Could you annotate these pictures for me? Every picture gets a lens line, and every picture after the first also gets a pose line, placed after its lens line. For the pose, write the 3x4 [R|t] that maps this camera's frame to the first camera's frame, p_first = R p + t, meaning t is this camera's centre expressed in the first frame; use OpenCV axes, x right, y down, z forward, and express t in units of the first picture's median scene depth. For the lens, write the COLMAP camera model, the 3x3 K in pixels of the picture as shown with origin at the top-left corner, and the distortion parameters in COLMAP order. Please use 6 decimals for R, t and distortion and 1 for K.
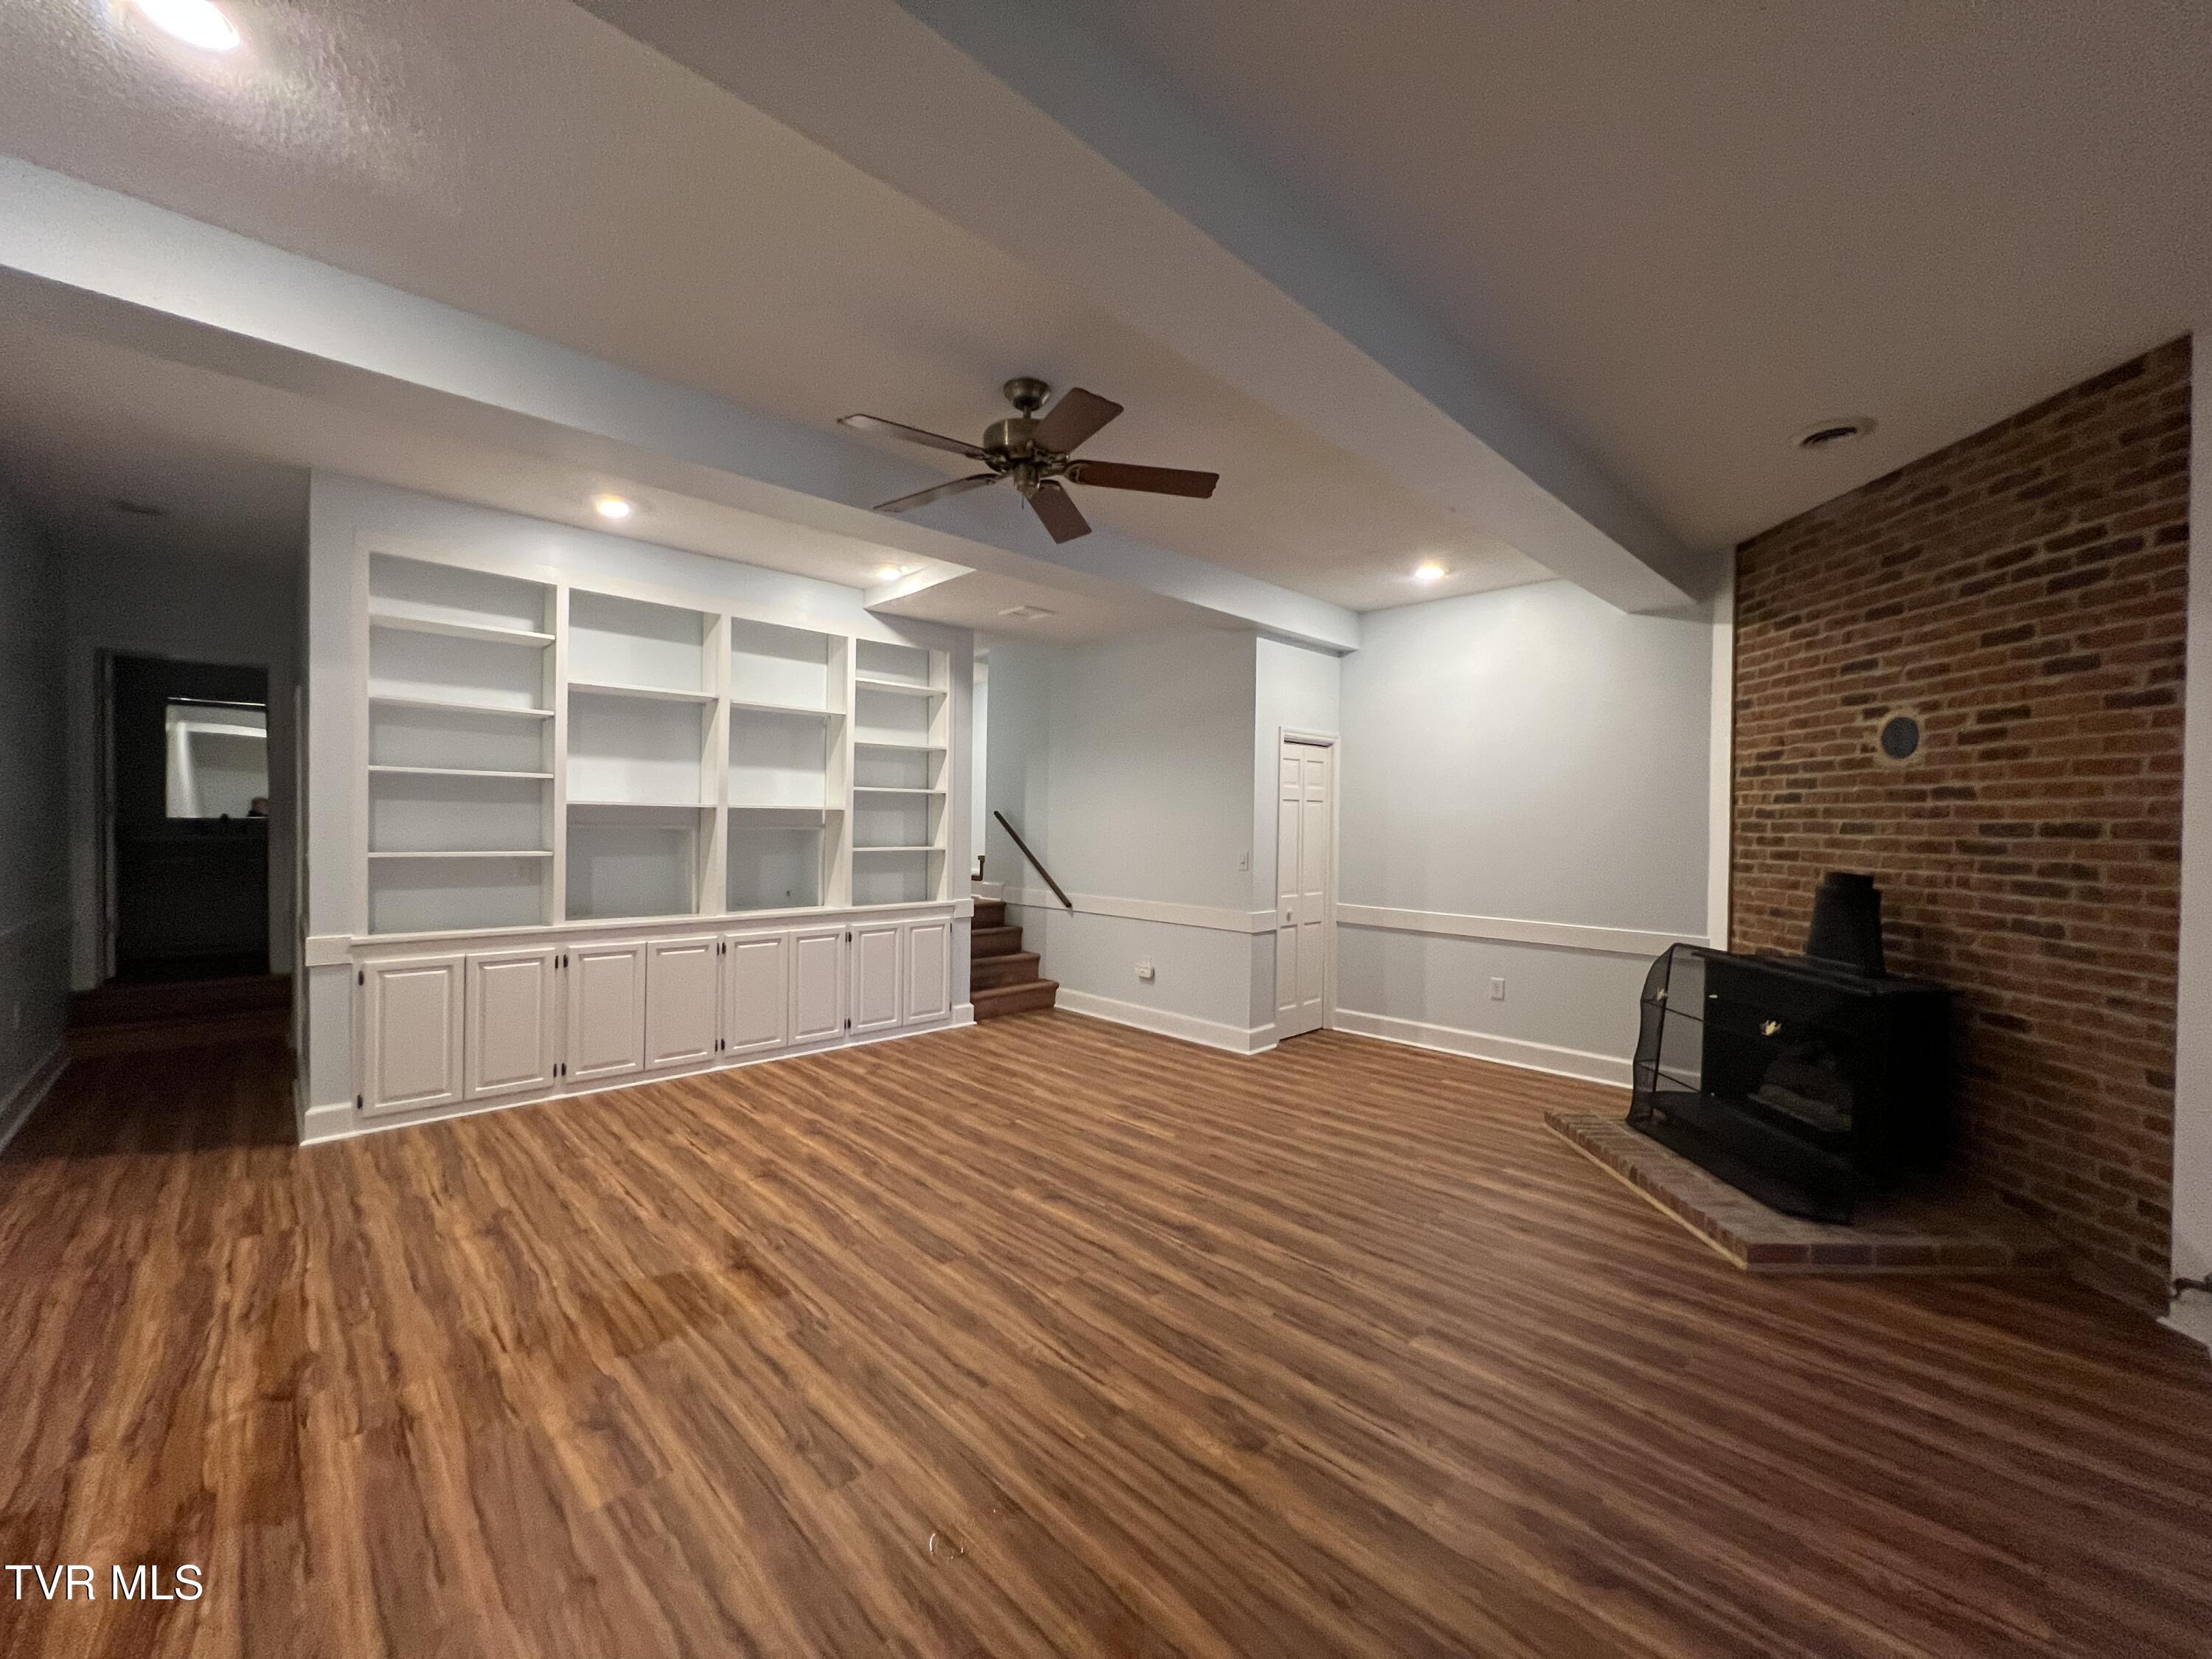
lens RADIAL K [[883.3, 0, 1109.2], [0, 883.3, 830.4], [0, 0, 1]] dist [-0.001712, 0.000267]
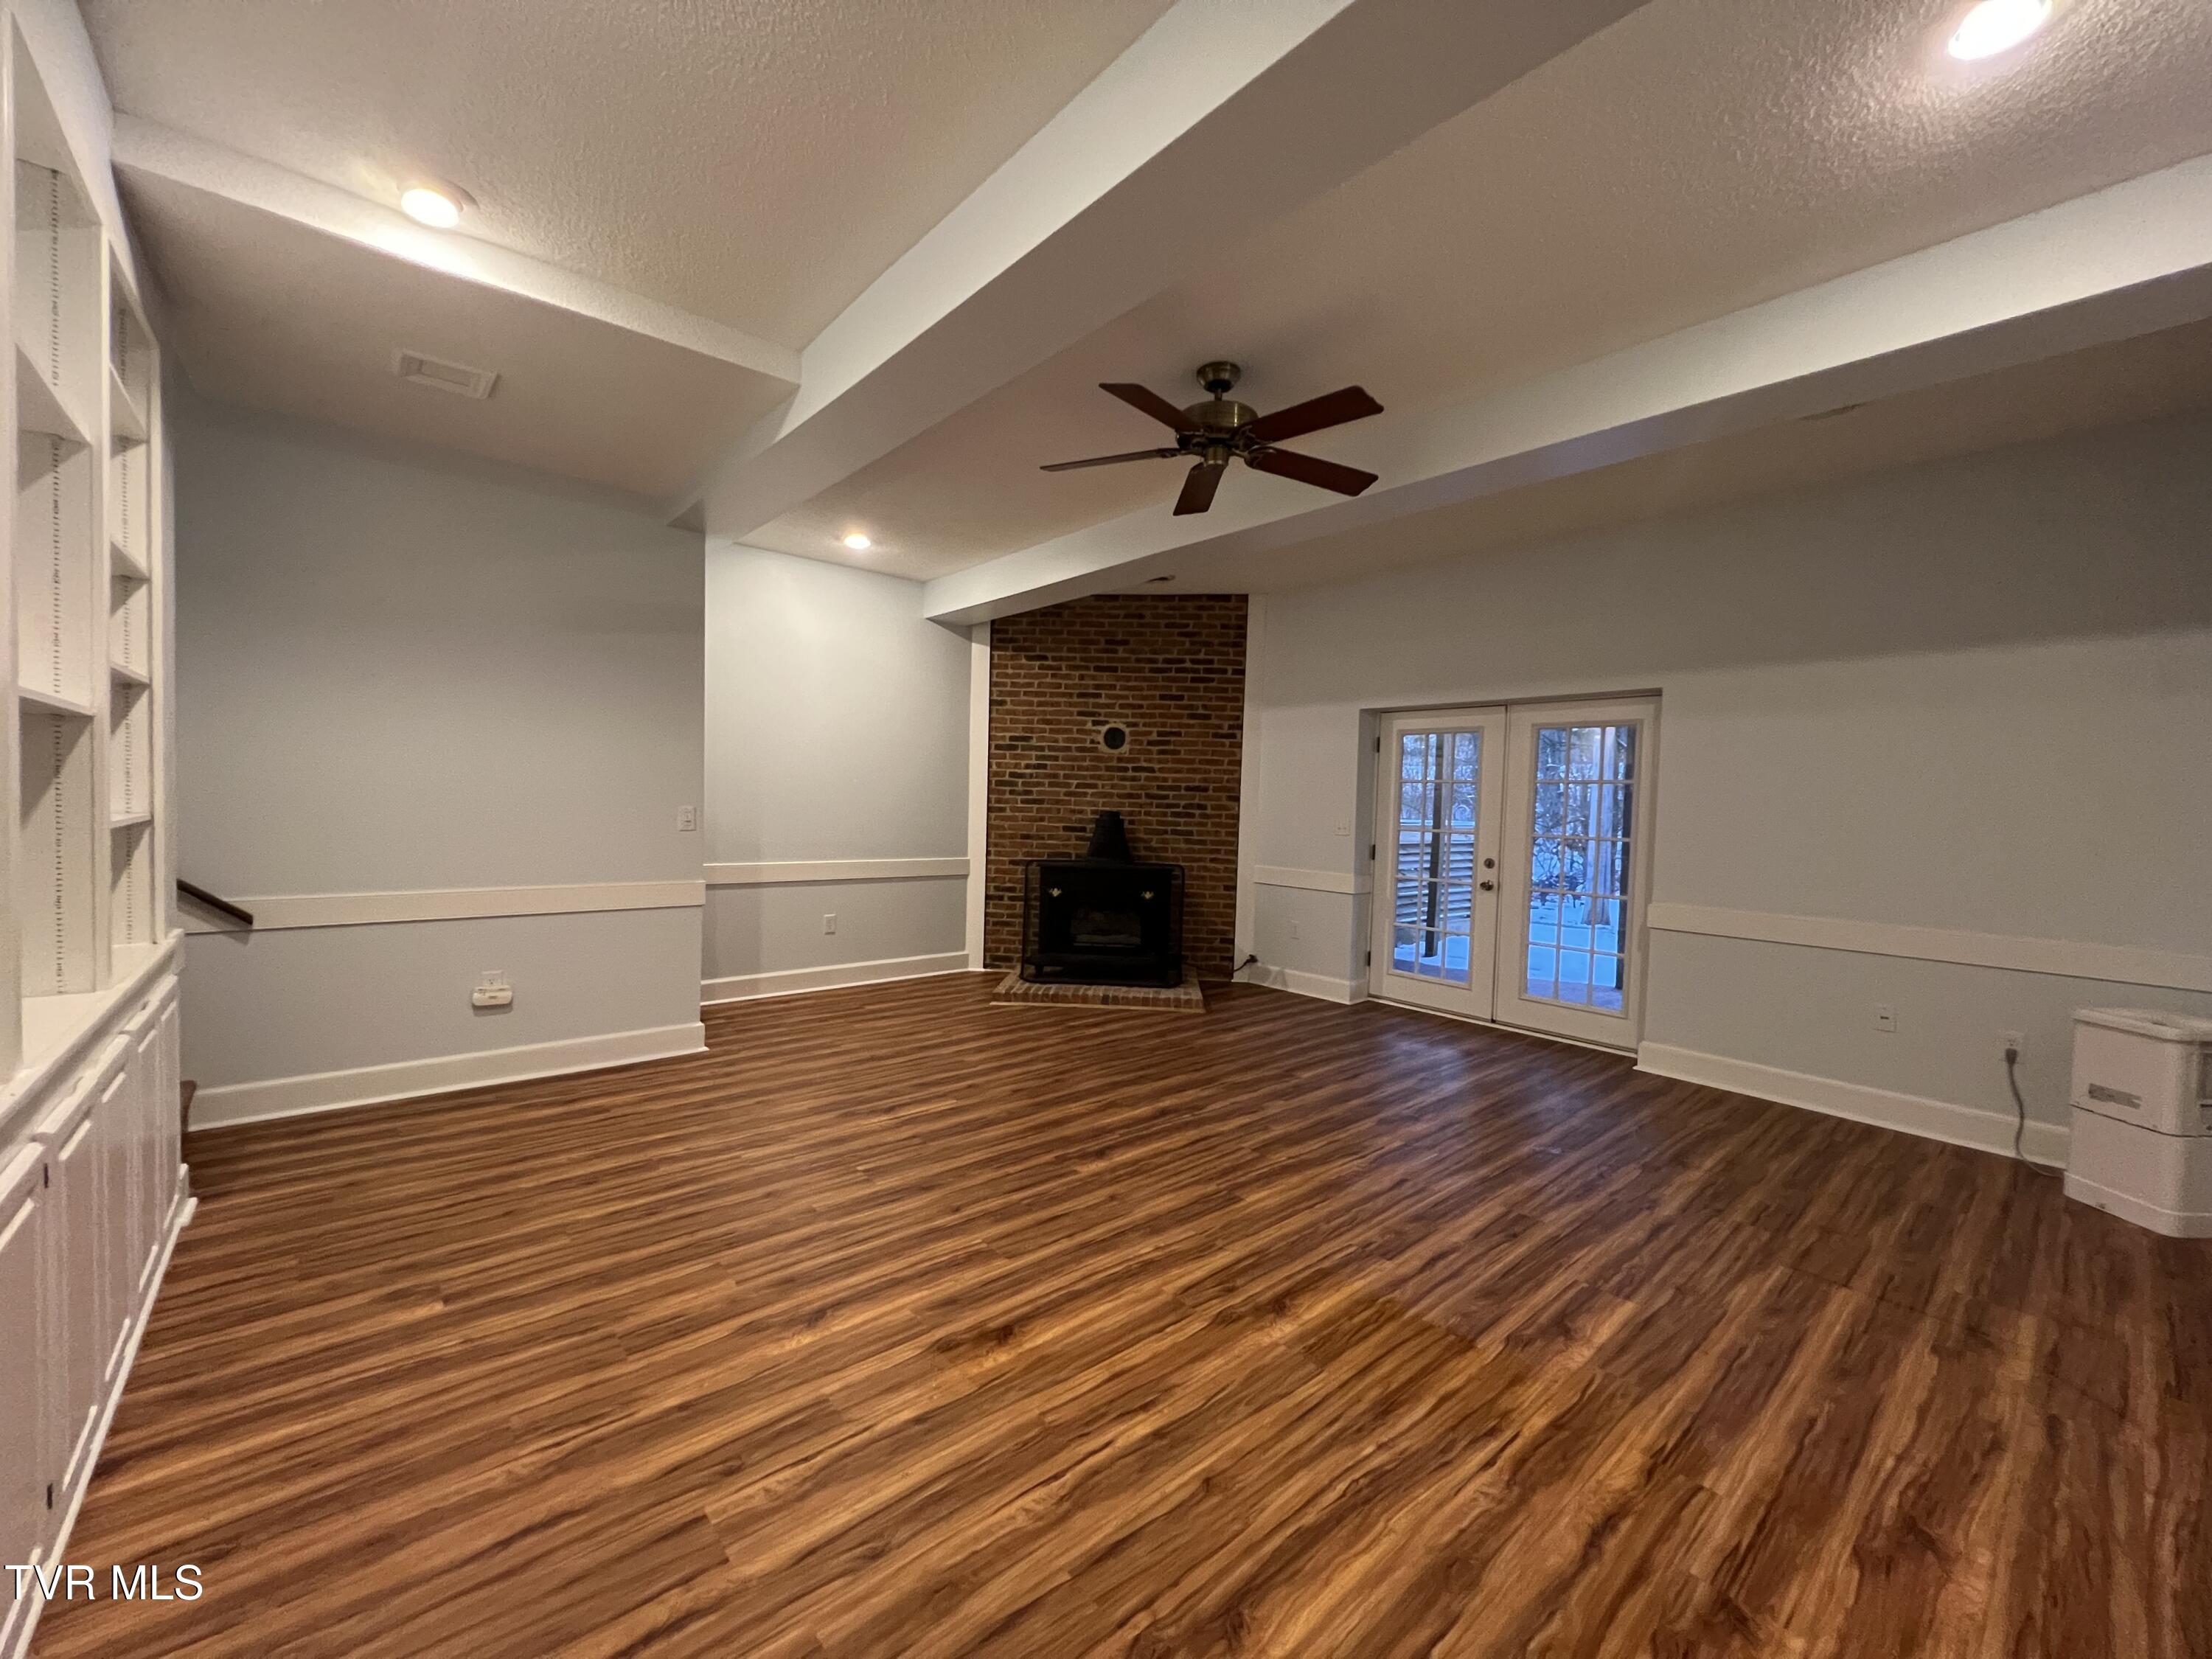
lens RADIAL K [[883.3, 0, 1109.2], [0, 883.3, 830.4], [0, 0, 1]] dist [-0.001712, 0.000267]
pose [[0.056389, -0.049938, 0.997159, -0.806538], [-0.016950, 0.998556, 0.050967, -0.003227], [-0.998265, -0.019776, 0.055461, 0.724843]]
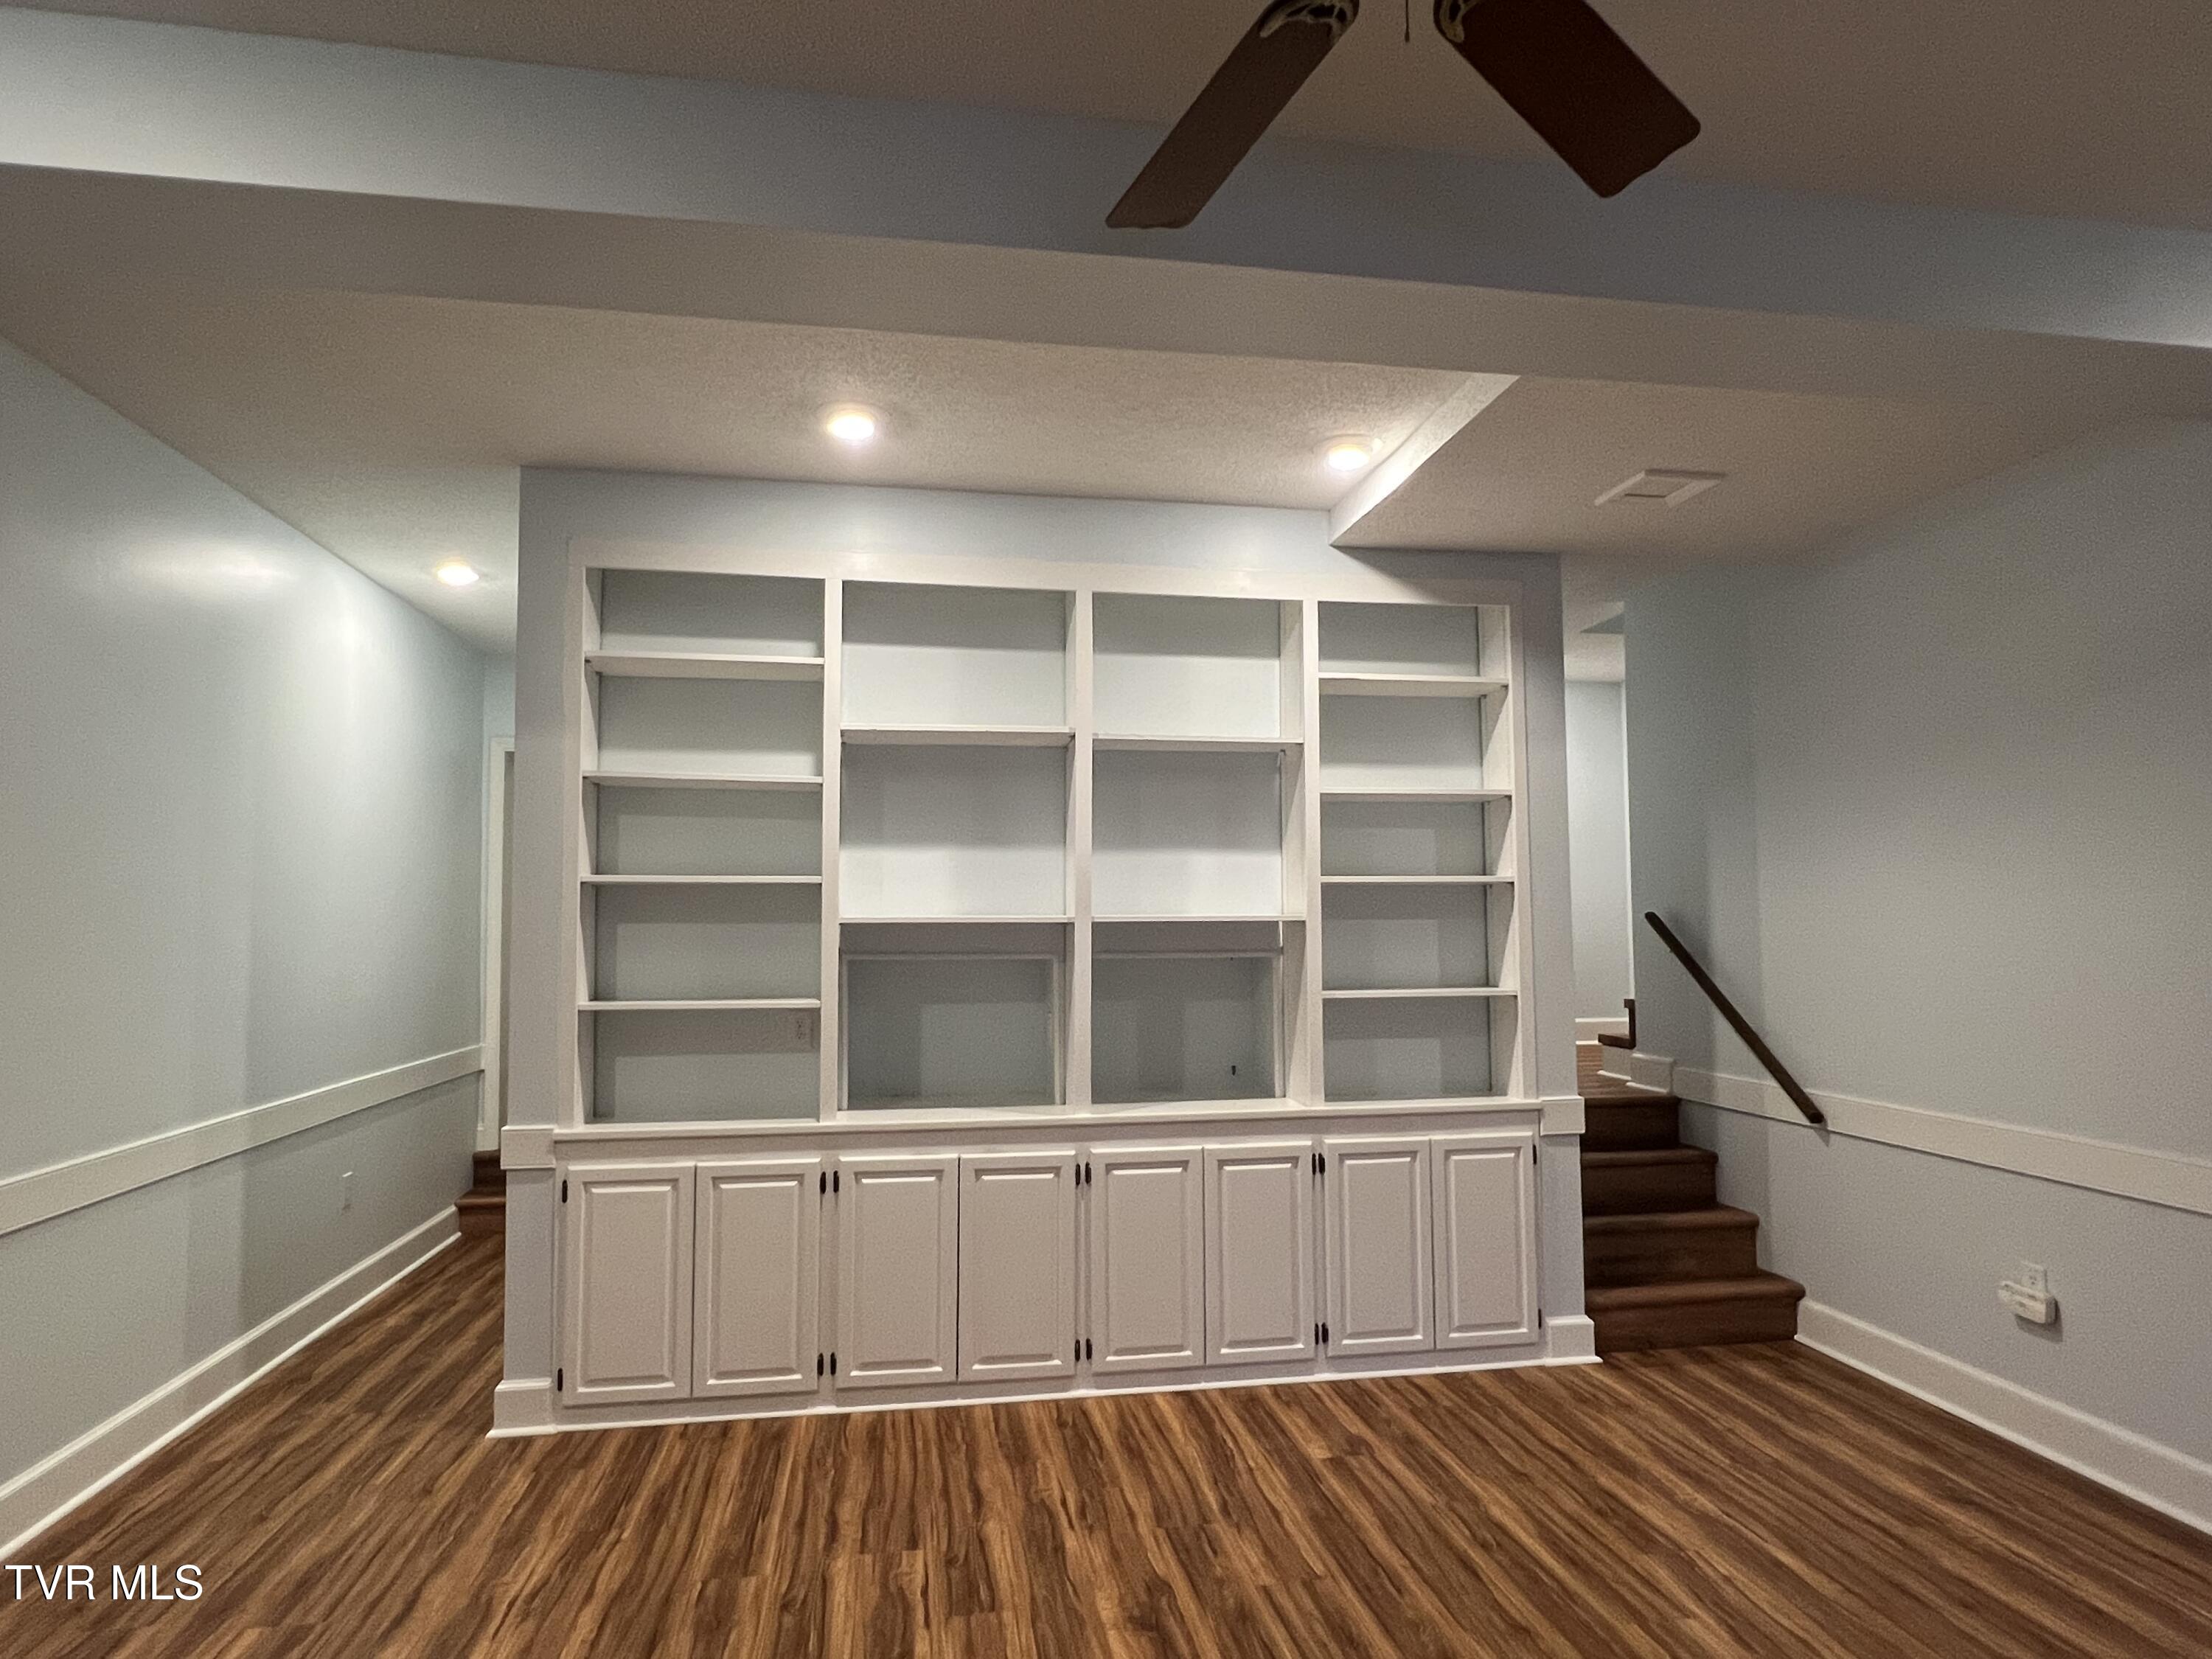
lens RADIAL K [[1259.9, 0, 1104.1], [0, 1259.9, 841.3], [0, 0, 1]] dist [0.000594, -0.001450]
pose [[0.821327, -0.056240, -0.567679, 0.044442], [0.012313, 0.996644, -0.080923, -0.013843], [0.570325, 0.059474, 0.819263, 0.386969]]
